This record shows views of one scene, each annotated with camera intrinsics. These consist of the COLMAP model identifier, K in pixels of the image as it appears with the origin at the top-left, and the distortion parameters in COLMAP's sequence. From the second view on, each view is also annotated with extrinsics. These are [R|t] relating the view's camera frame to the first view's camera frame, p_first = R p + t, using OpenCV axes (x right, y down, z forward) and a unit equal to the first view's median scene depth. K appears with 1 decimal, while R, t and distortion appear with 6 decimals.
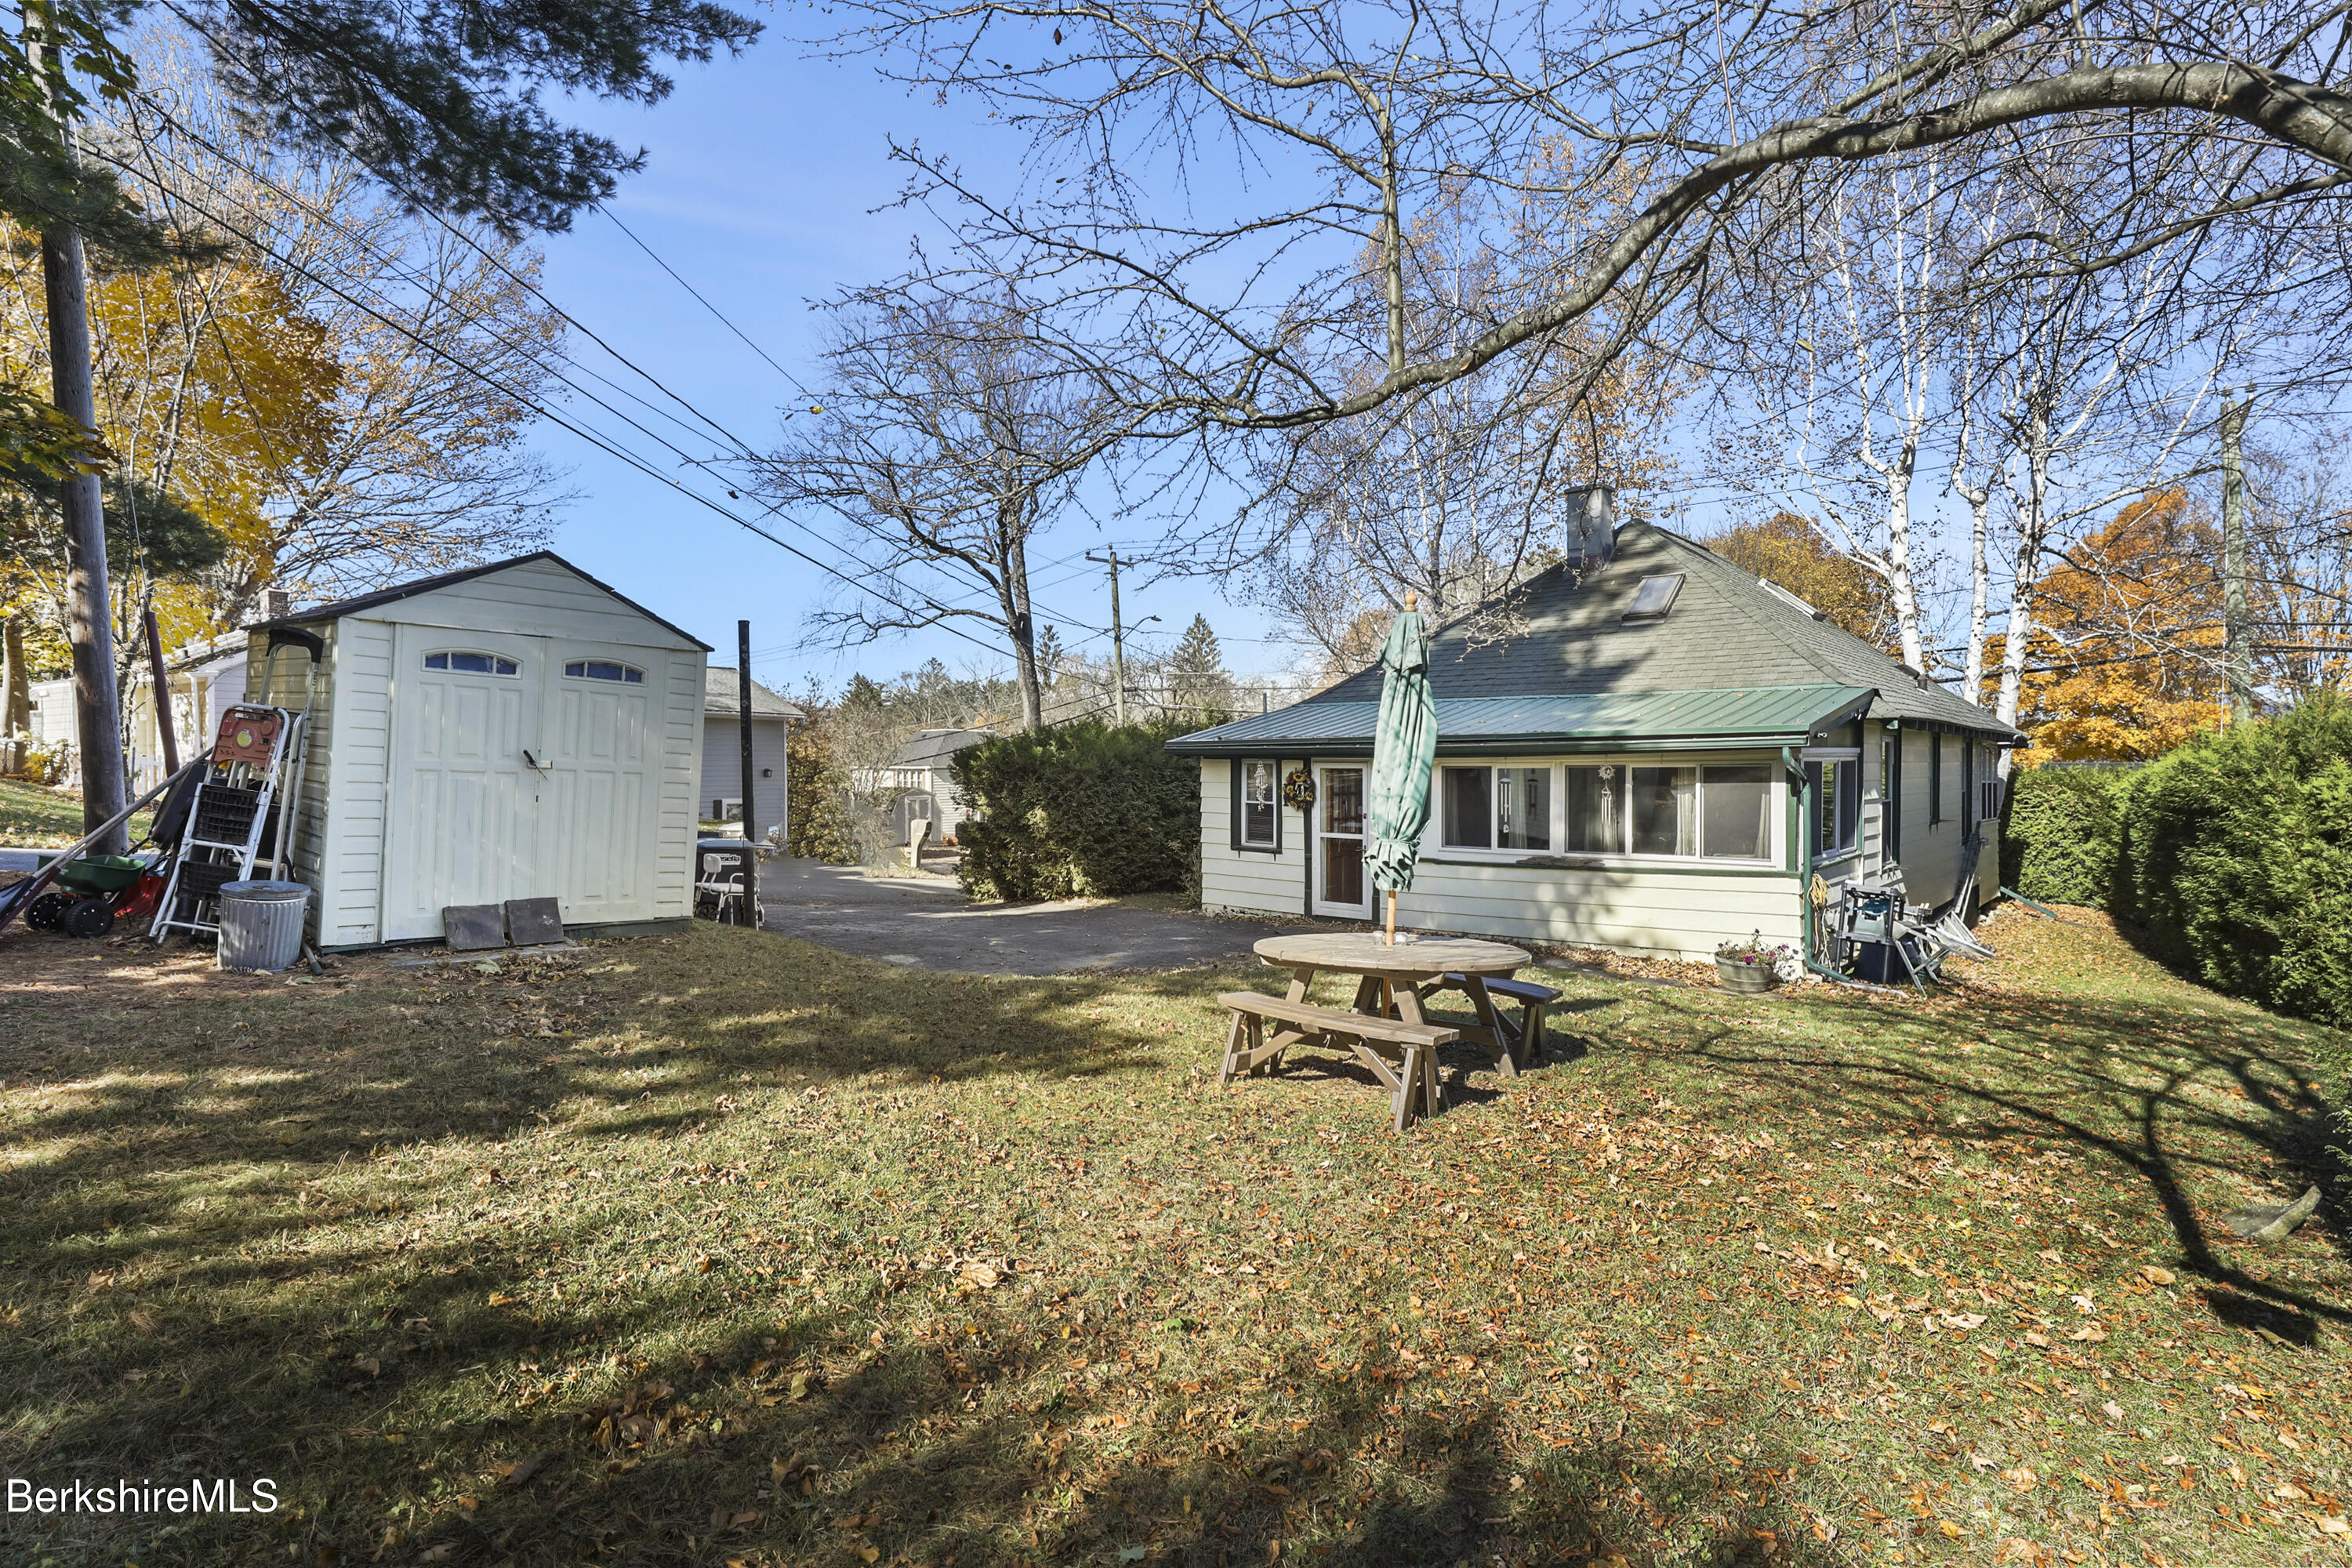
lens RADIAL K [[1161.6, 0, 1157.4], [0, 1161.6, 777.9], [0, 0, 1]] dist [0.013561, -0.005758]
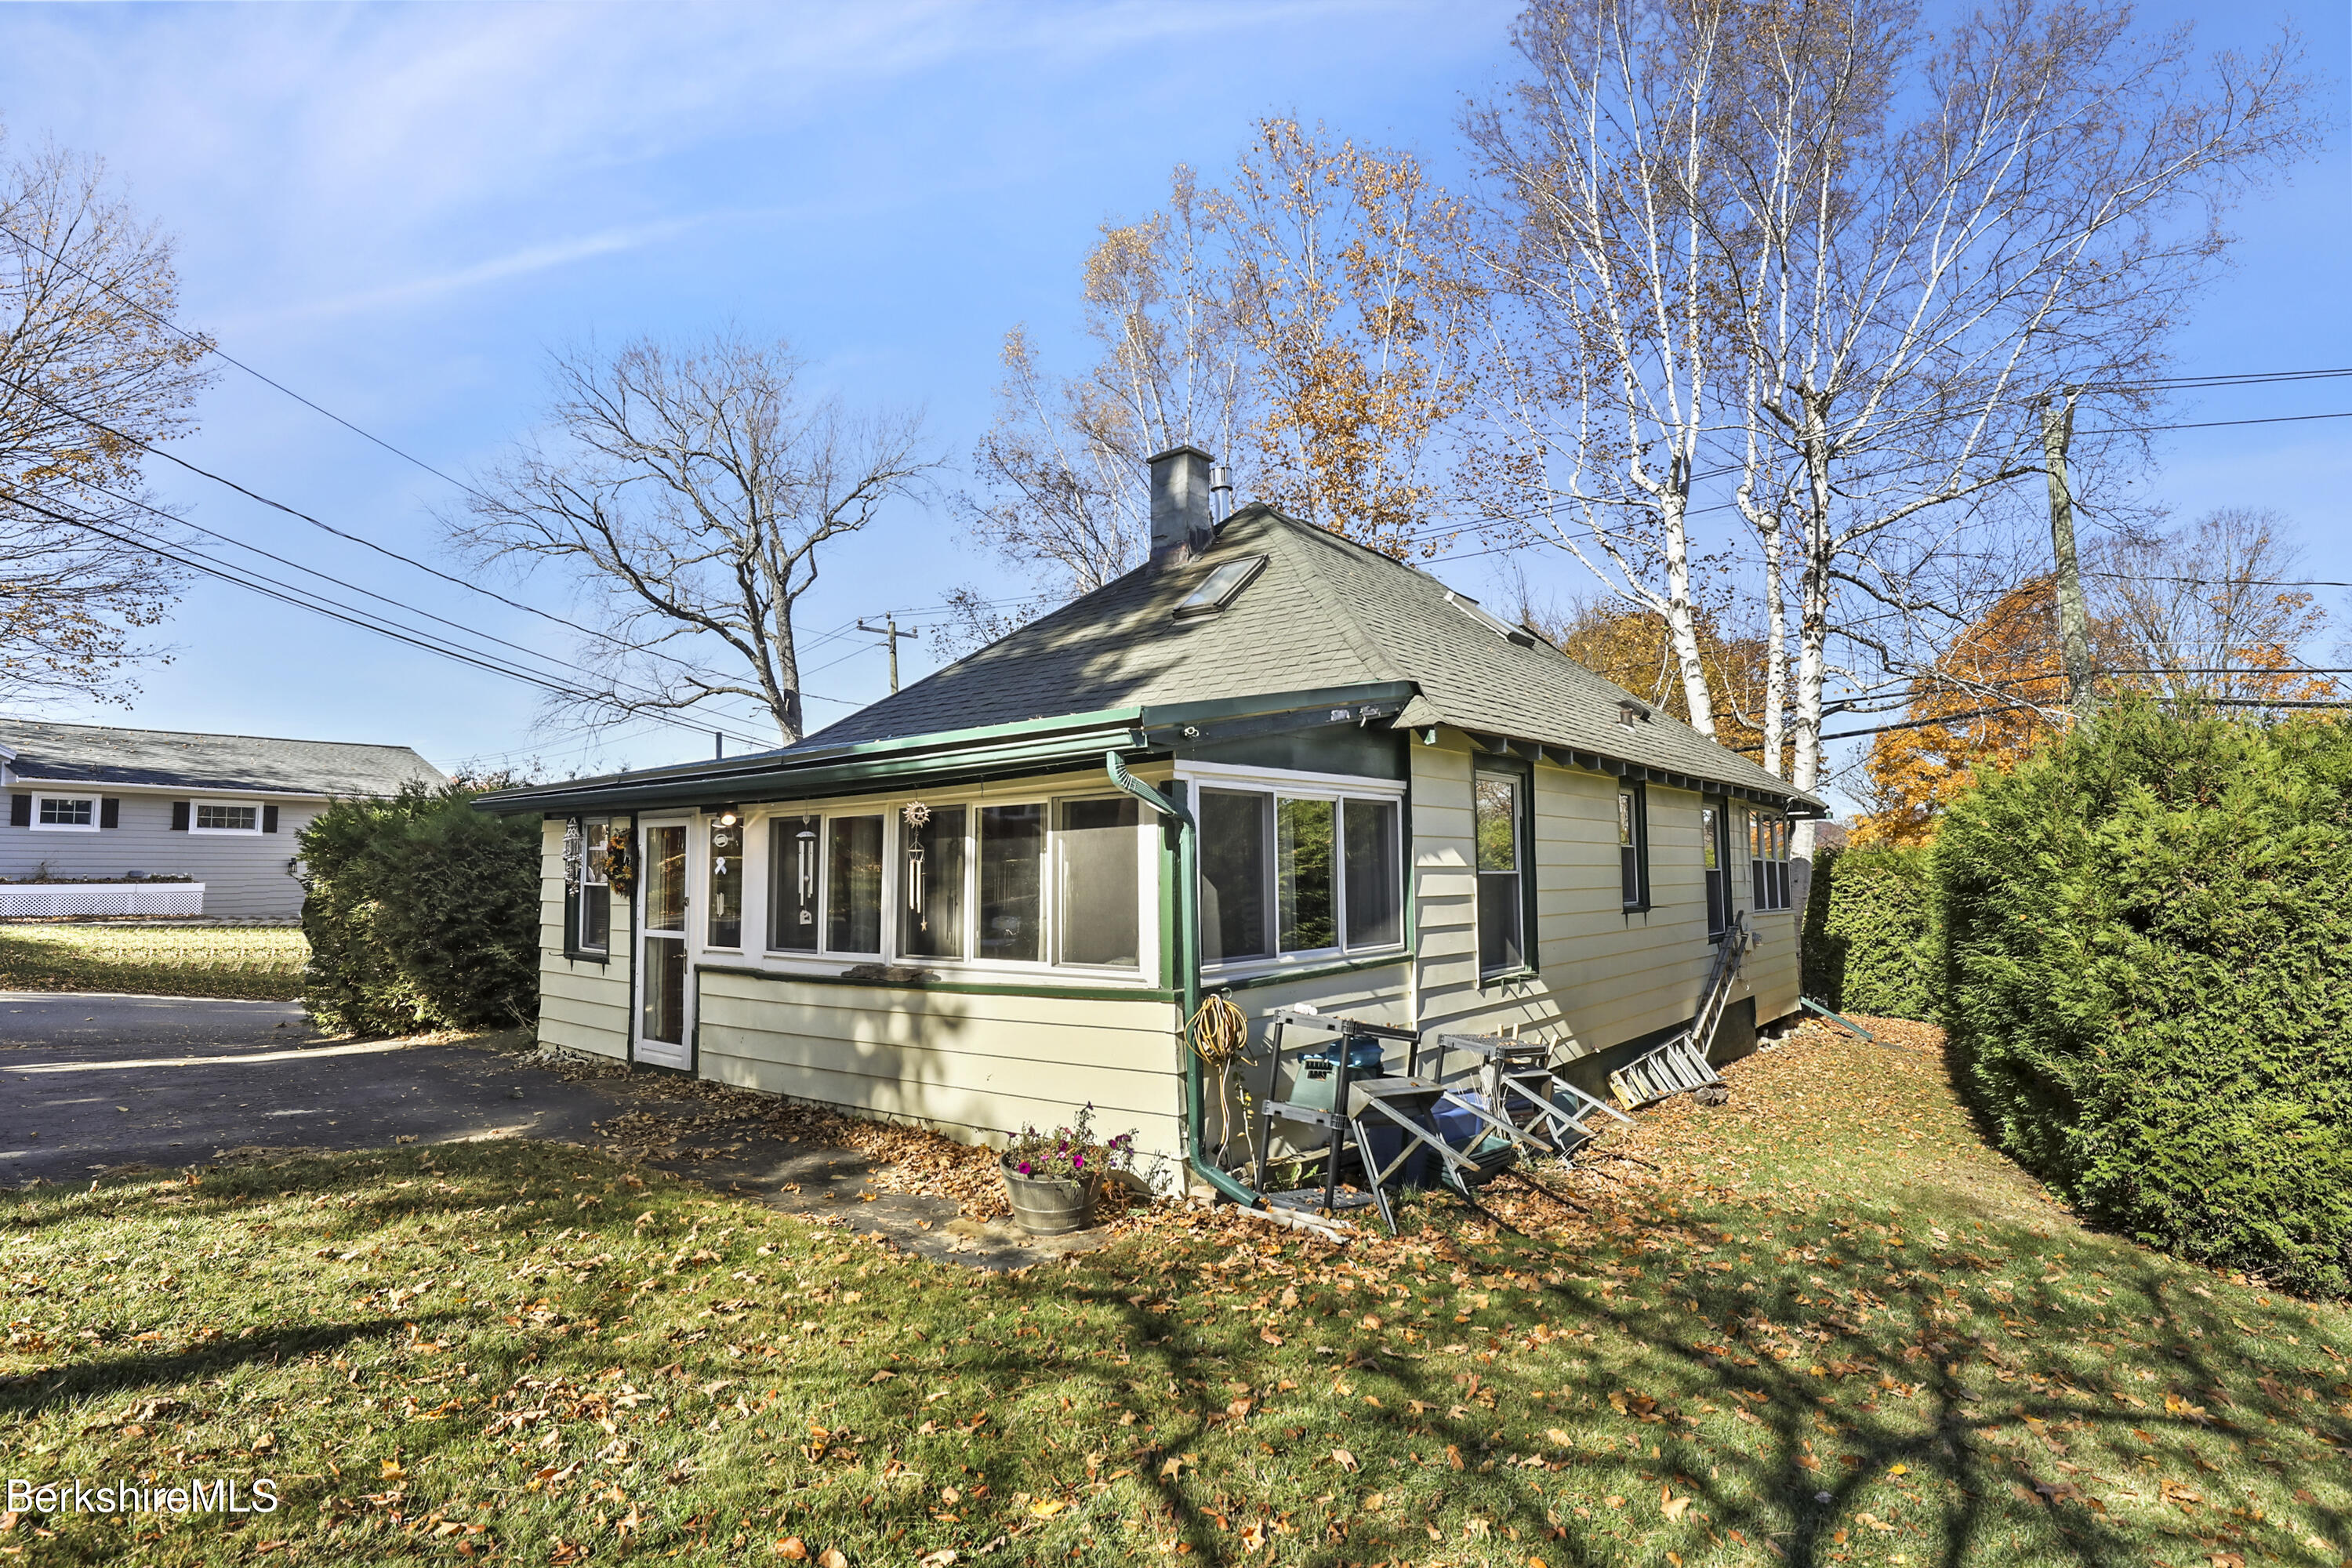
lens RADIAL K [[1161.6, 0, 1157.4], [0, 1161.6, 777.9], [0, 0, 1]] dist [0.013561, -0.005758]
pose [[0.999215, -0.002004, 0.039561, 0.381298], [0.005633, 0.995759, -0.091826, 0.023881], [-0.039209, 0.091977, 0.994989, 0.336922]]
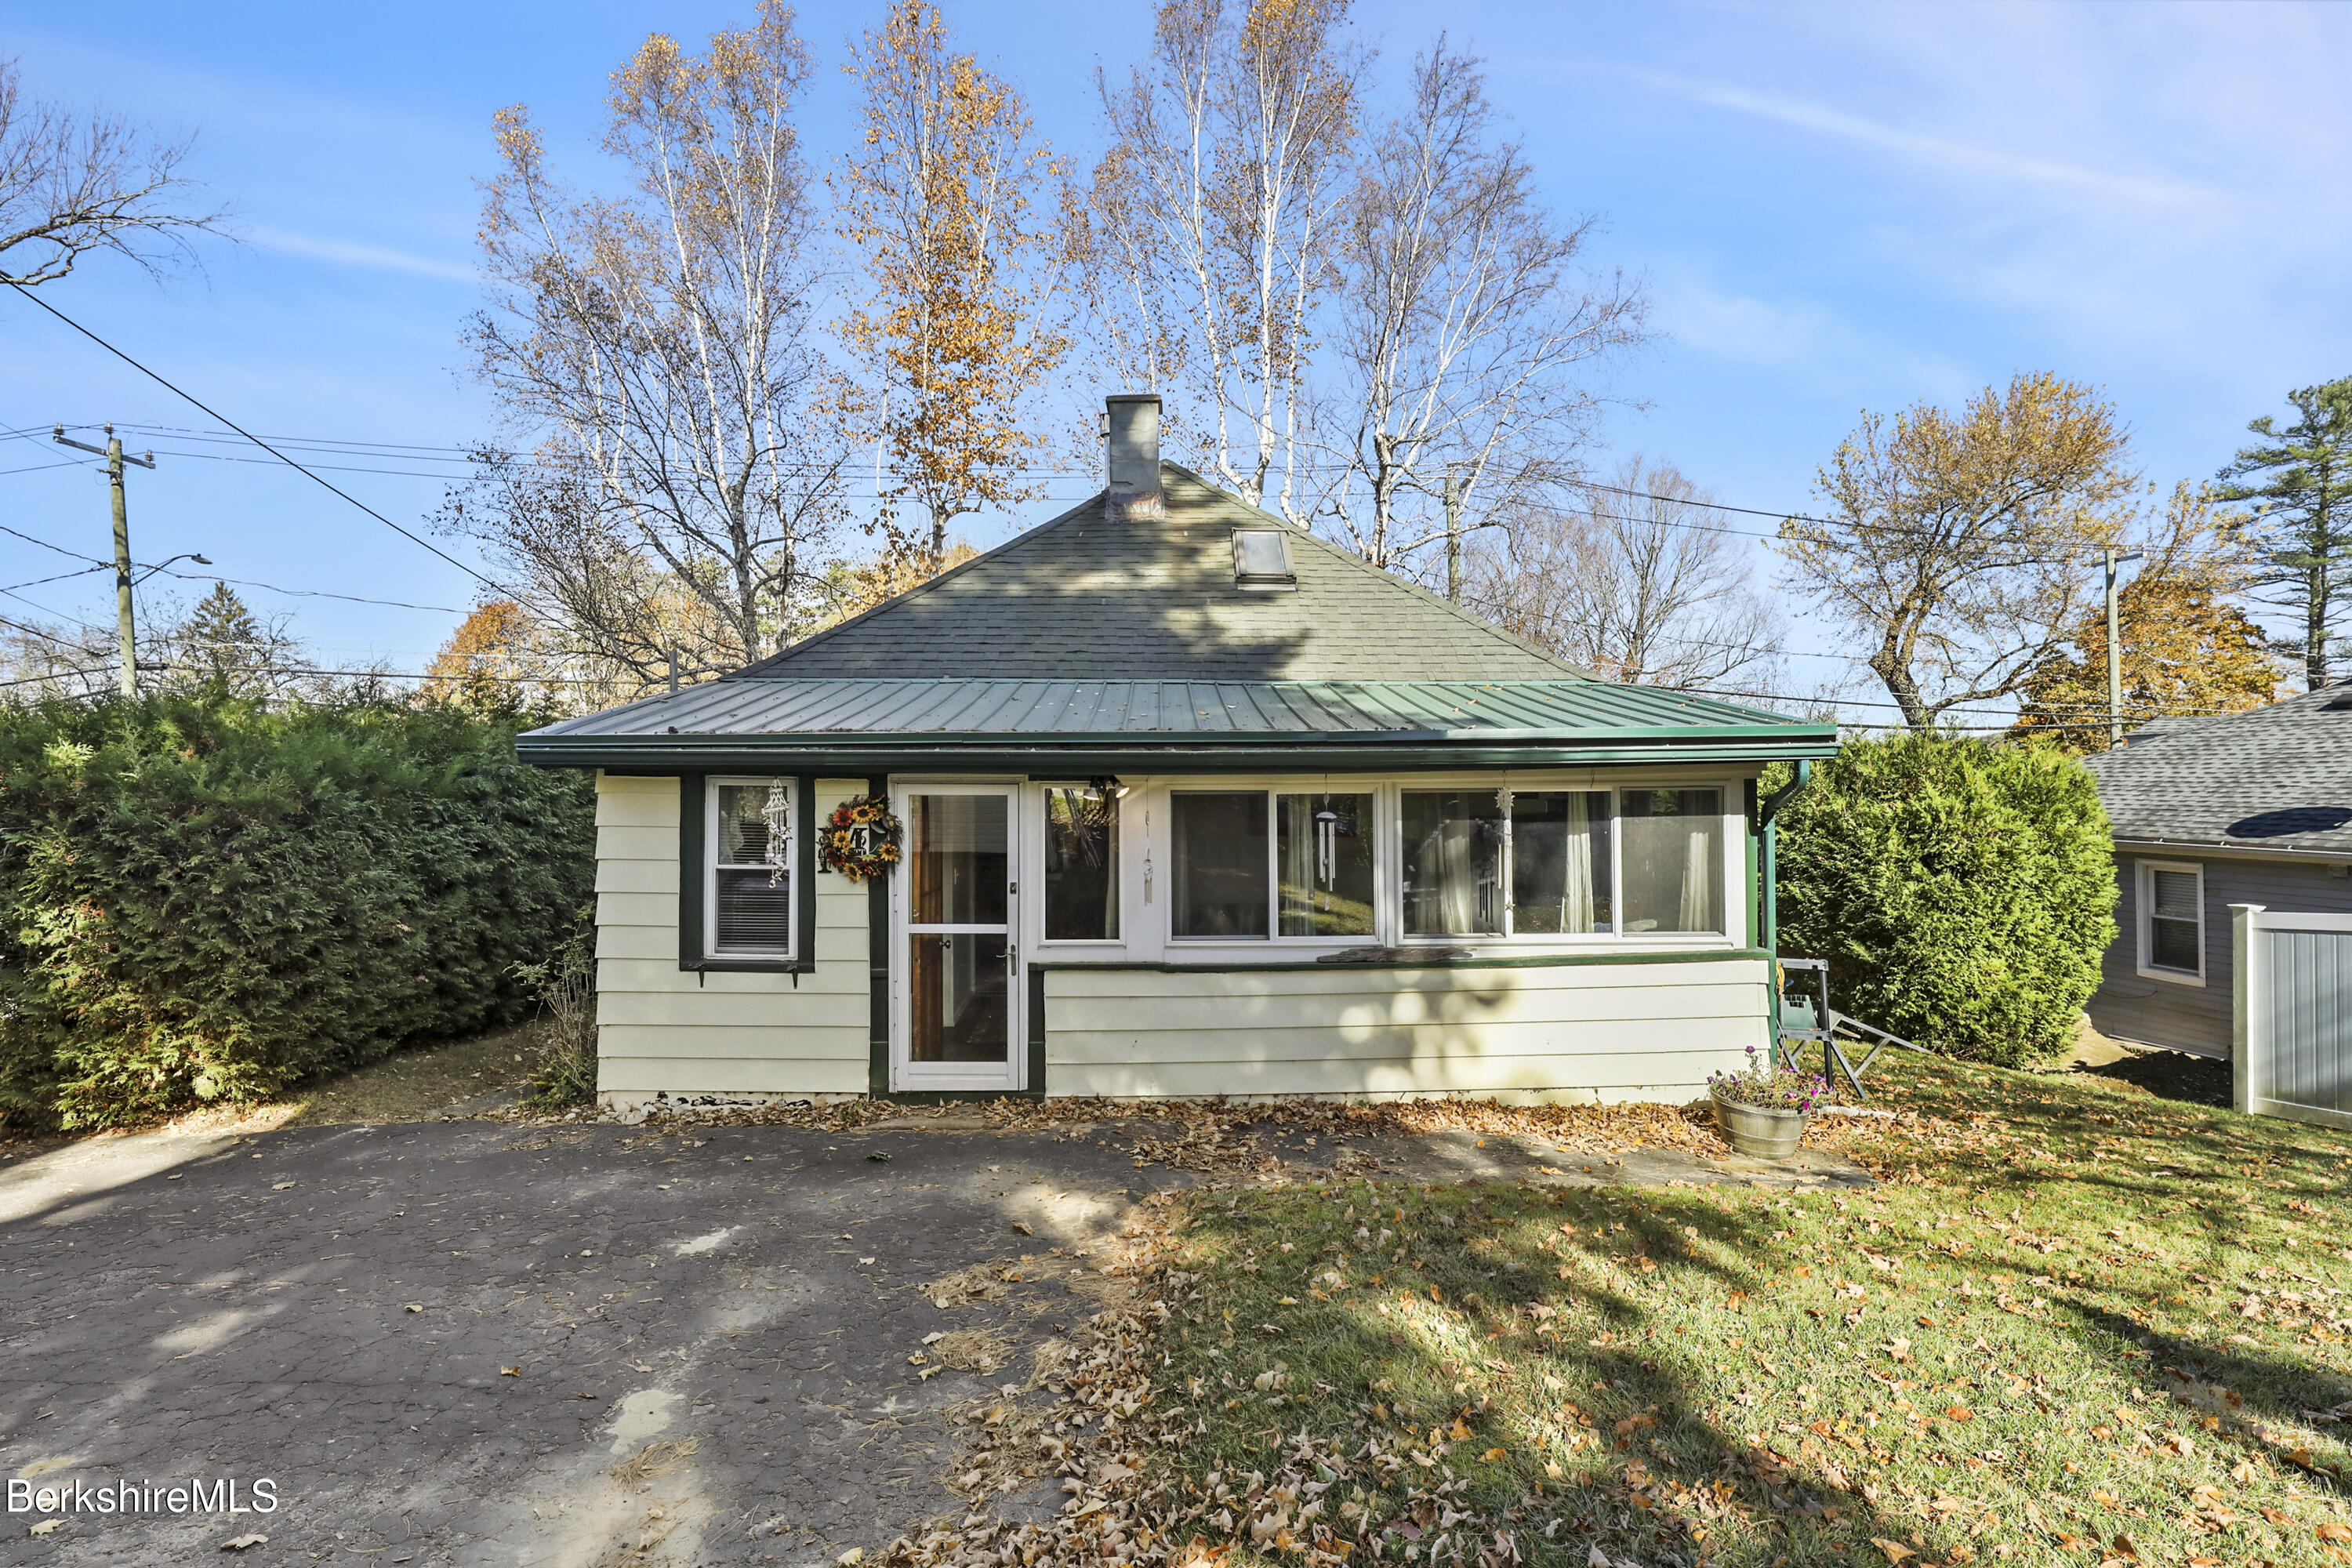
lens RADIAL K [[1161.6, 0, 1157.4], [0, 1161.6, 777.9], [0, 0, 1]] dist [0.013561, -0.005758]
pose [[0.747984, 0.005474, 0.663694, -0.106770], [0.007904, 0.999822, -0.017153, -0.006126], [-0.663670, 0.018076, 0.747807, 0.536661]]
